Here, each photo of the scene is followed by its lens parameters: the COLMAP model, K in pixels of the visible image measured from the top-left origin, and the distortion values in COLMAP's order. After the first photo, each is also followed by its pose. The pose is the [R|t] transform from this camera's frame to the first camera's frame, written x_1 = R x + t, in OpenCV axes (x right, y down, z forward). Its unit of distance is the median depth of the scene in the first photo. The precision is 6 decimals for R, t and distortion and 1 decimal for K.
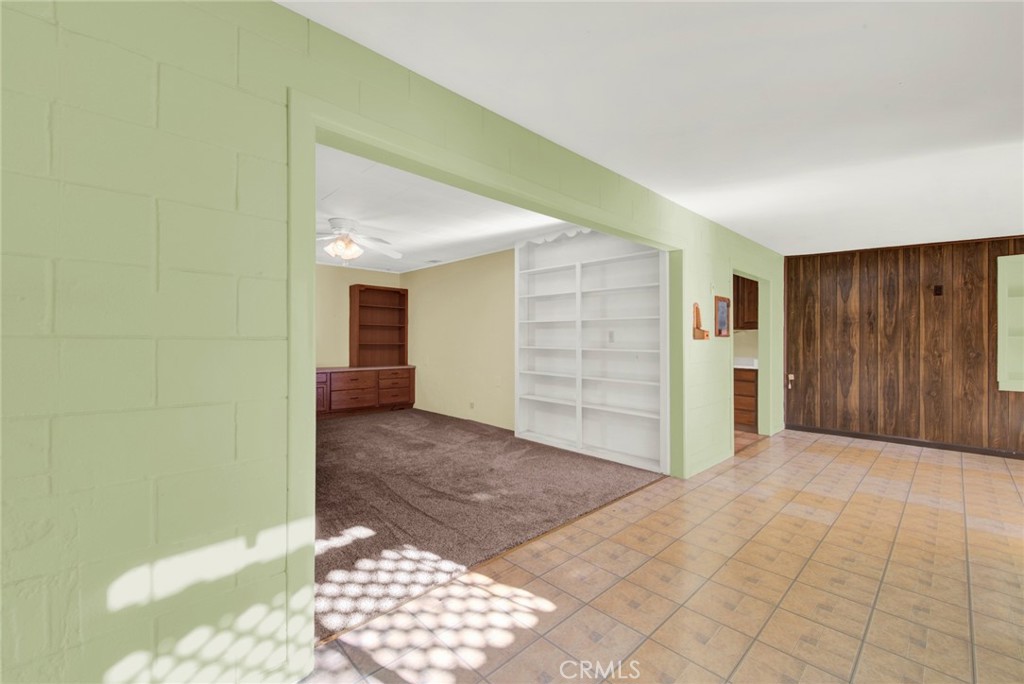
lens RADIAL K [[420.0, 0, 517.1], [0, 420.0, 340.0], [0, 0, 1]] dist [0.000030, -0.001135]
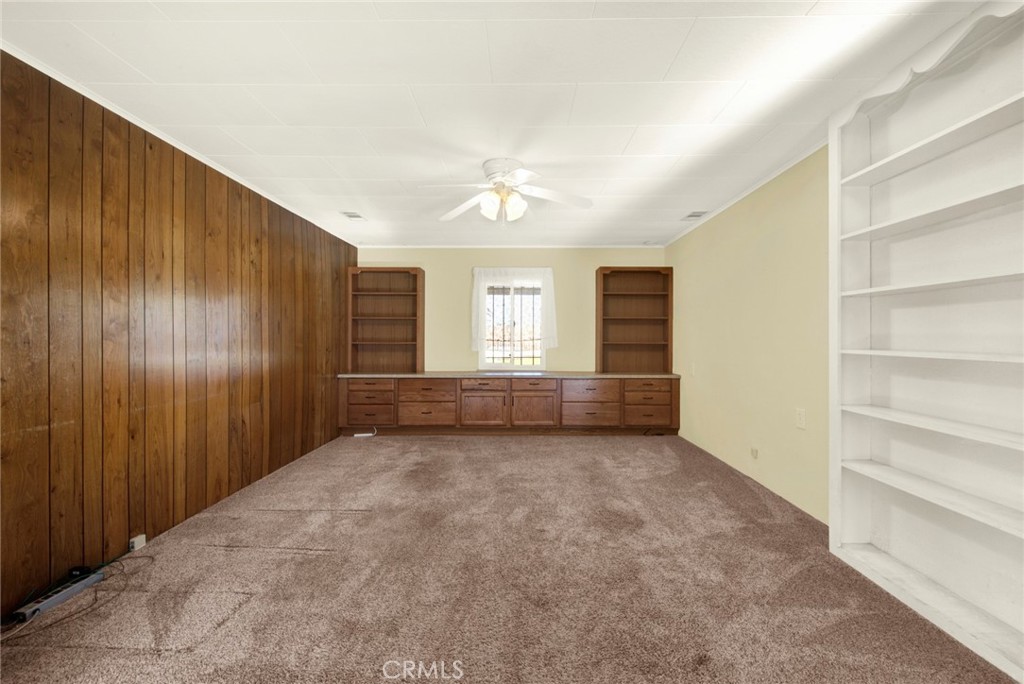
lens RADIAL K [[420.0, 0, 517.1], [0, 420.0, 340.0], [0, 0, 1]] dist [0.000030, -0.001135]
pose [[0.715109, -0.003841, -0.699002, 0.081732], [0.004526, 0.999989, -0.000864, 0.004555], [0.698998, -0.002546, 0.715119, 0.522939]]
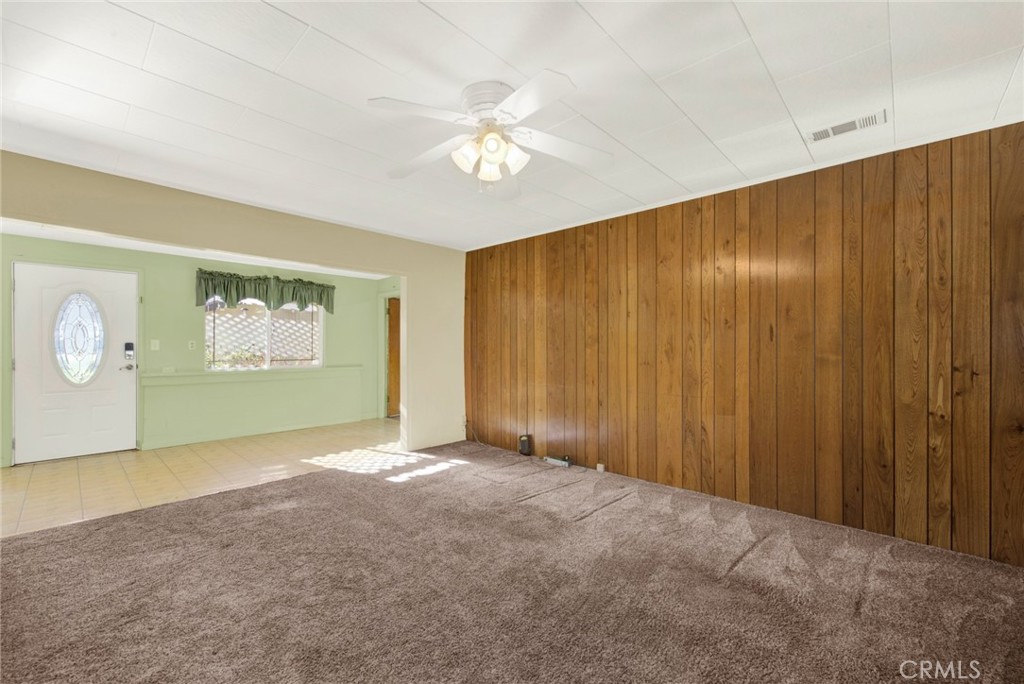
lens RADIAL K [[417.6, 0, 514.9], [0, 417.6, 344.5], [0, 0, 1]] dist [0.001820, -0.000445]
pose [[-0.997973, -0.004313, -0.063494, -0.407066], [-0.004109, 0.999986, -0.003339, -0.001738], [0.063508, -0.003071, -0.997977, 1.470165]]
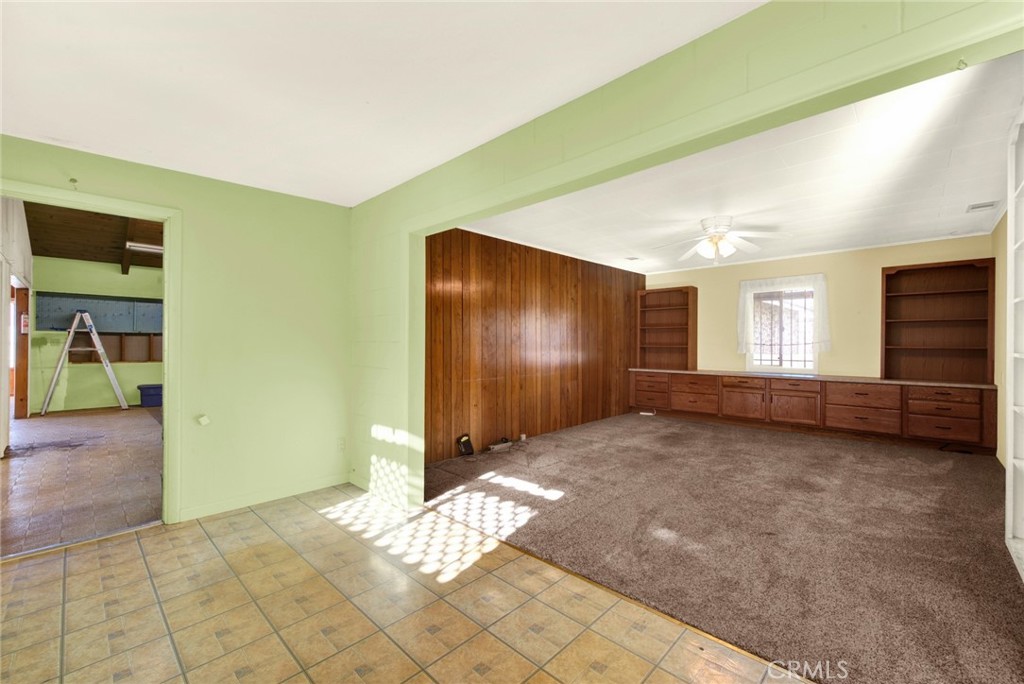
lens RADIAL K [[417.6, 0, 514.9], [0, 417.6, 344.5], [0, 0, 1]] dist [0.001820, -0.000445]
pose [[0.041452, -0.002791, -0.999137, 0.518267], [0.001494, 0.999995, -0.002731, 0.006966], [0.999139, -0.001380, 0.041456, 0.496986]]
